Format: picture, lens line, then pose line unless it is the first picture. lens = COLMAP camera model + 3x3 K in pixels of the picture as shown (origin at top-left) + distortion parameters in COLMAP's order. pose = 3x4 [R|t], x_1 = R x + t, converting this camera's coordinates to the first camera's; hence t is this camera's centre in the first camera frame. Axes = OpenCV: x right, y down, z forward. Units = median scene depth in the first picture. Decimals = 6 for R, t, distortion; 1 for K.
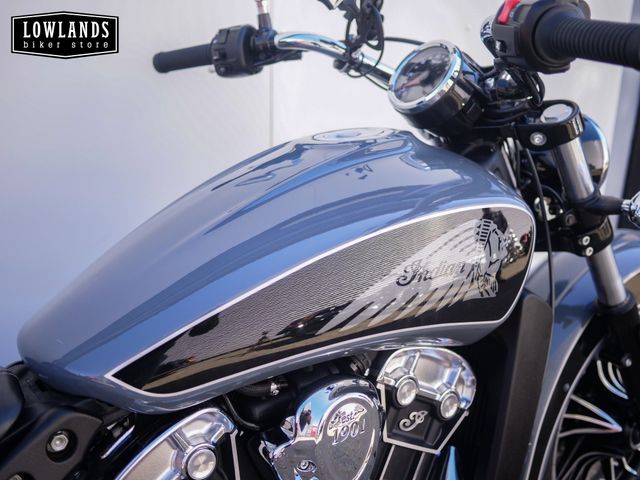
lens RADIAL K [[744.1, 0, 320.0], [0, 744.1, 240.0], [0, 0, 1]] dist [-0.021145, 0.033649]
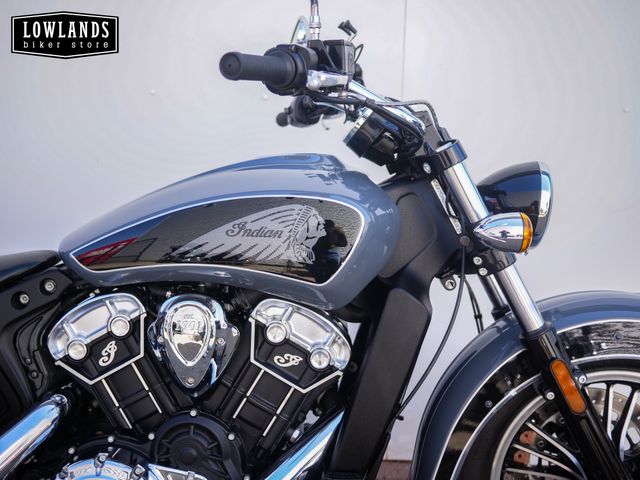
lens RADIAL K [[744.1, 0, 320.0], [0, 744.1, 240.0], [0, 0, 1]] dist [-0.021145, 0.033649]
pose [[0.785767, 0.105763, -0.609414, 0.937260], [-0.201128, 0.975417, -0.090048, 0.133632], [0.584909, 0.193327, 0.787722, -0.073854]]
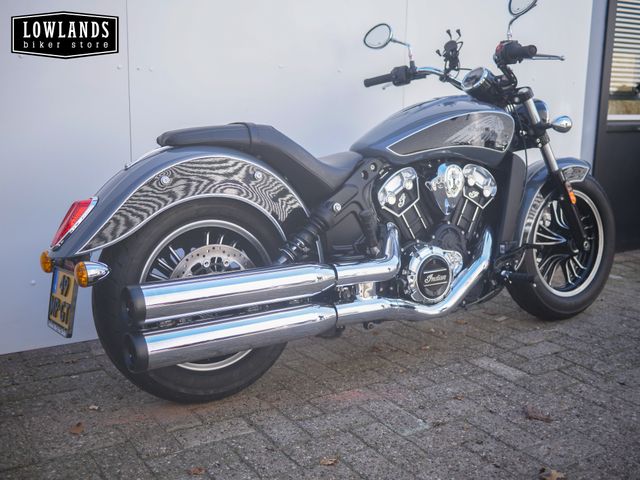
lens RADIAL K [[744.1, 0, 320.0], [0, 744.1, 240.0], [0, 0, 1]] dist [-0.021145, 0.033649]
pose [[0.998431, -0.002390, -0.055950, -0.284938], [-0.005986, 0.988811, -0.149056, 0.799818], [0.055680, 0.149157, 0.987245, -1.699553]]
